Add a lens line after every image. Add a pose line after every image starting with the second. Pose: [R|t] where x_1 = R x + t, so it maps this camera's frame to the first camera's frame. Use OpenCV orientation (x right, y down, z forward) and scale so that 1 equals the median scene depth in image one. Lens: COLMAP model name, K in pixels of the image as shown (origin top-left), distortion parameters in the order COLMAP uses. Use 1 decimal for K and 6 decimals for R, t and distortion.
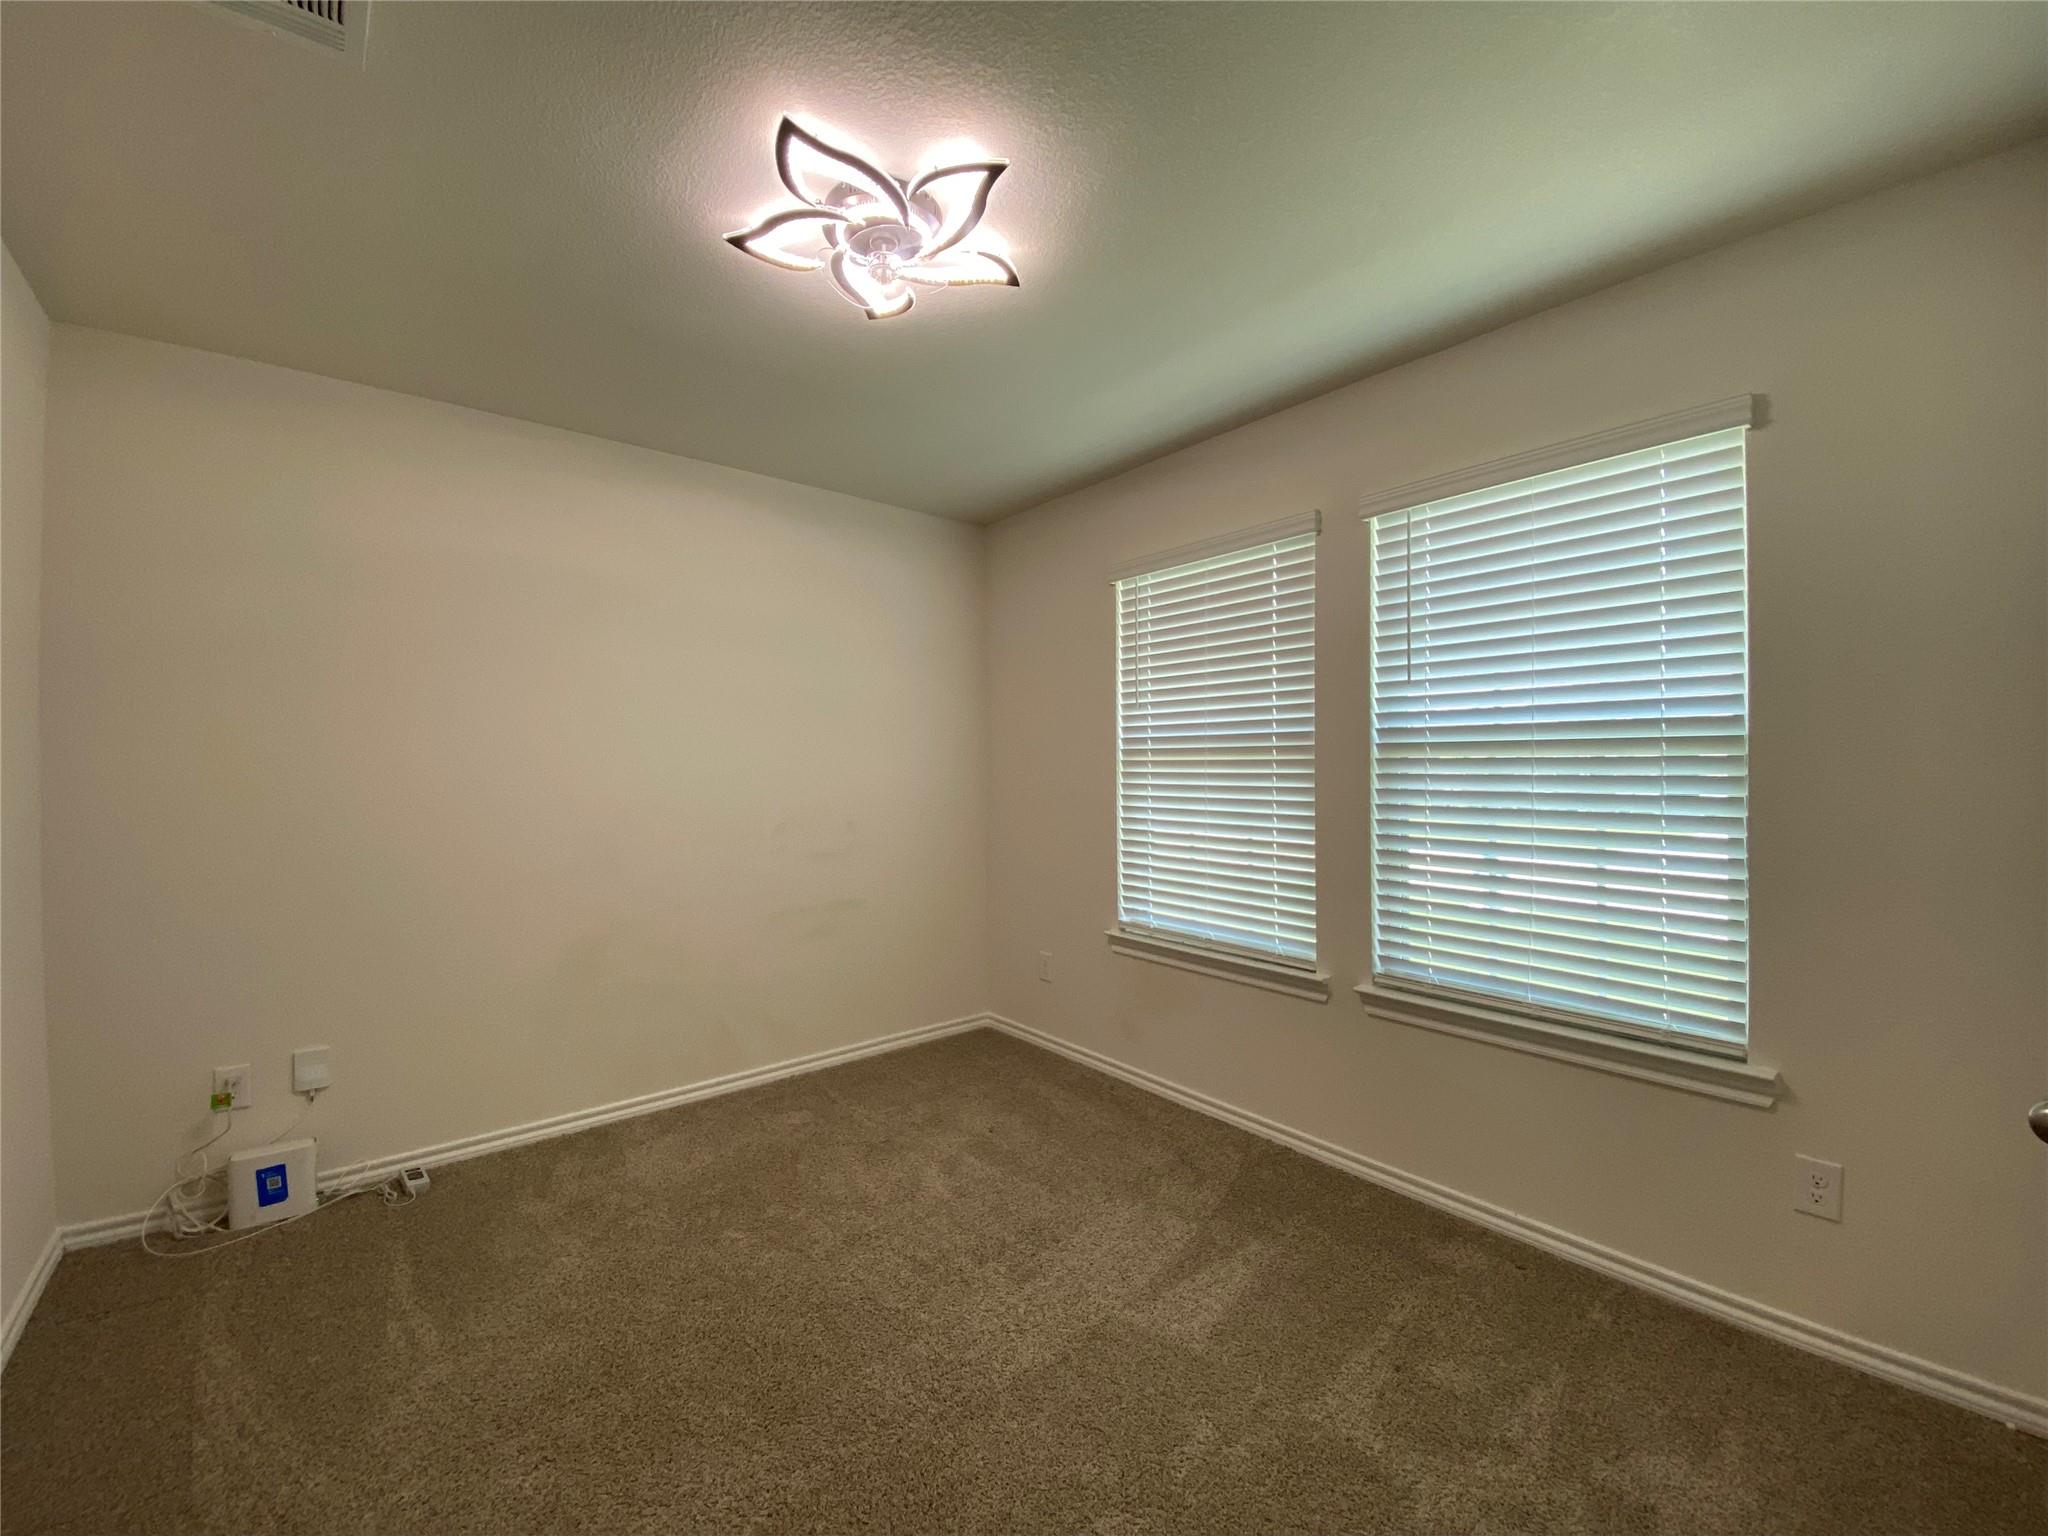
lens RADIAL K [[828.1, 0, 1037.6], [0, 828.1, 775.7], [0, 0, 1]] dist [-0.028236, -0.001388]
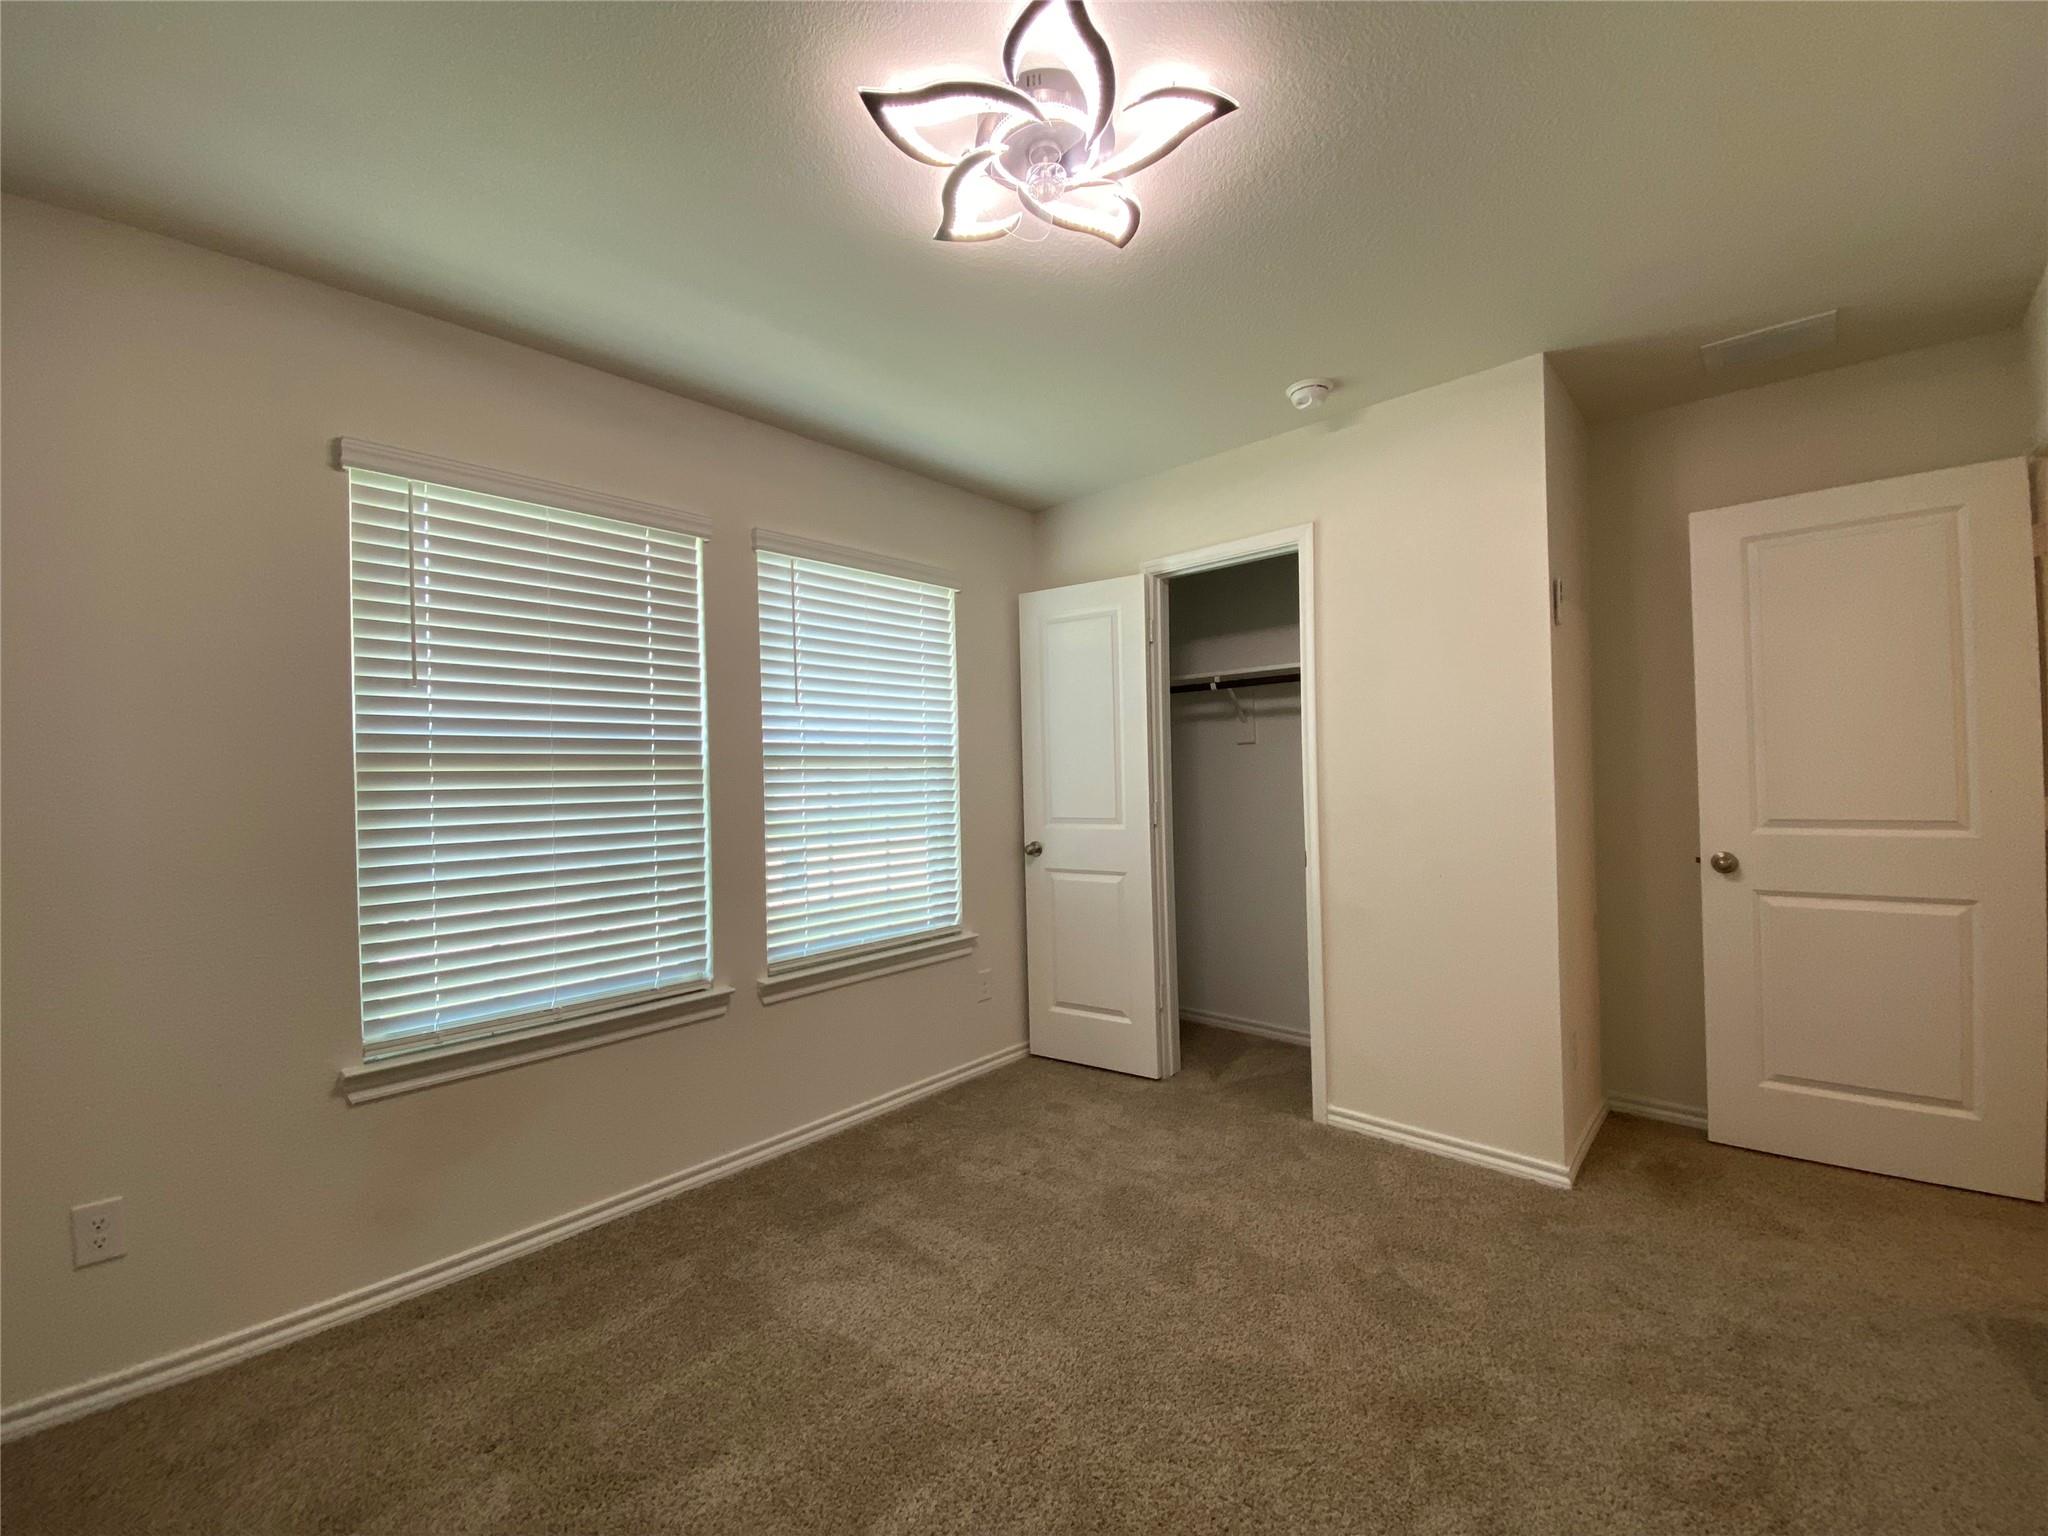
lens RADIAL K [[828.1, 0, 1023.9], [0, 828.1, 767.7], [0, 0, 1]] dist [-0.028236, -0.001388]
pose [[-0.170301, 0.012021, 0.985319, -0.658665], [0.029331, 0.999544, -0.007125, -0.004324], [-0.984956, 0.027687, -0.170576, 0.761687]]
